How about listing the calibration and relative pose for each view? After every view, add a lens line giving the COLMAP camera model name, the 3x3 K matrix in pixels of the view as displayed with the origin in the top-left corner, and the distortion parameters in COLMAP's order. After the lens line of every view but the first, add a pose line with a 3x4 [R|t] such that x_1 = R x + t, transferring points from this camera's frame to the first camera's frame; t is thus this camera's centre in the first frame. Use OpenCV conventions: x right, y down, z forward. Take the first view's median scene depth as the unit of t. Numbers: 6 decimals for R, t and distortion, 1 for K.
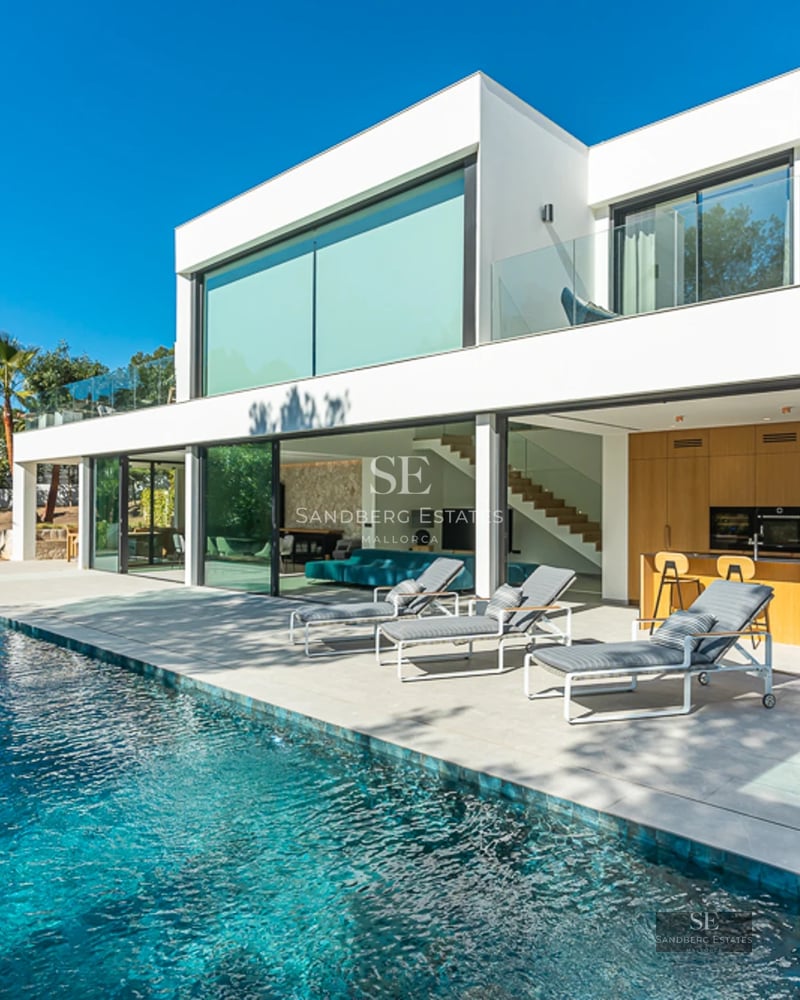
lens RADIAL K [[725.3, 0, 402.3], [0, 725.3, 499.1], [0, 0, 1]] dist [0.000109, 0.000397]
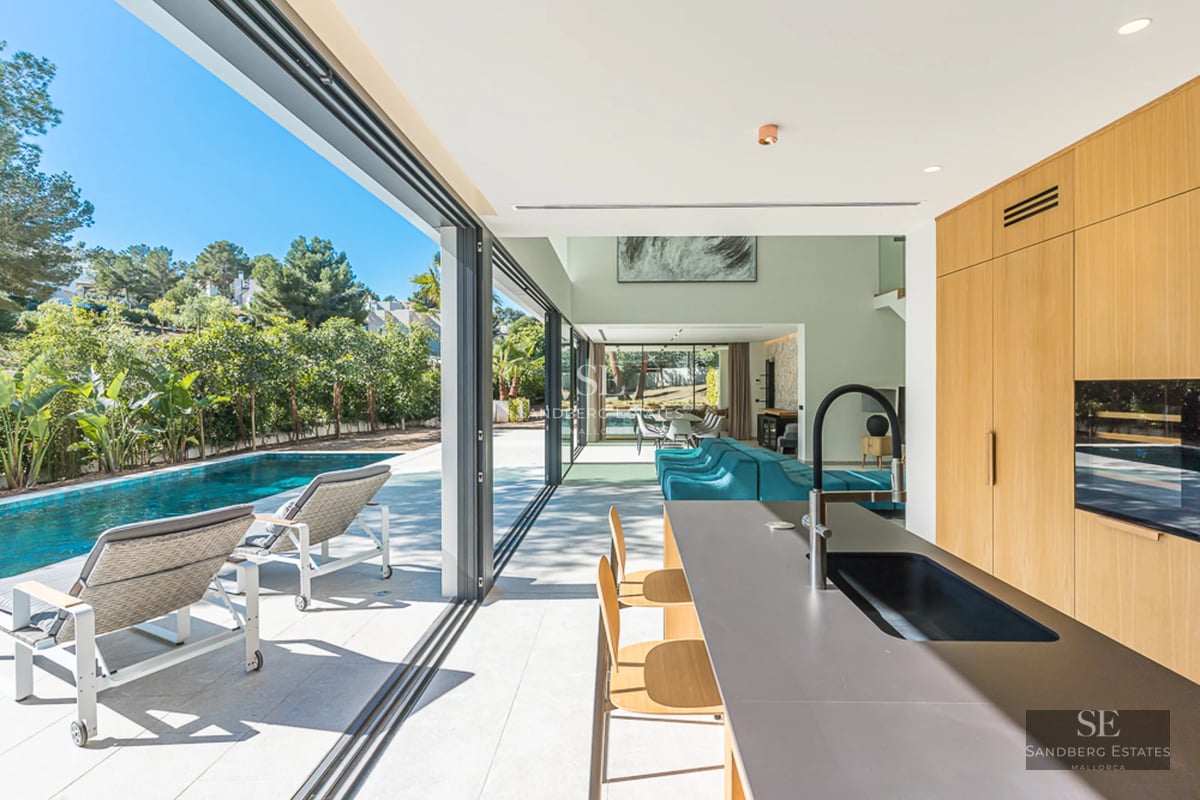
lens RADIAL K [[580.4, 0, 615.9], [0, 580.4, 400.0], [0, 0, 1]] dist [-0.000509, 0.000515]
pose [[0.685961, 0.012834, -0.727525, 0.467280], [0.013030, 0.999467, 0.029918, 0.008964], [0.727522, -0.030002, 0.685428, 0.650153]]
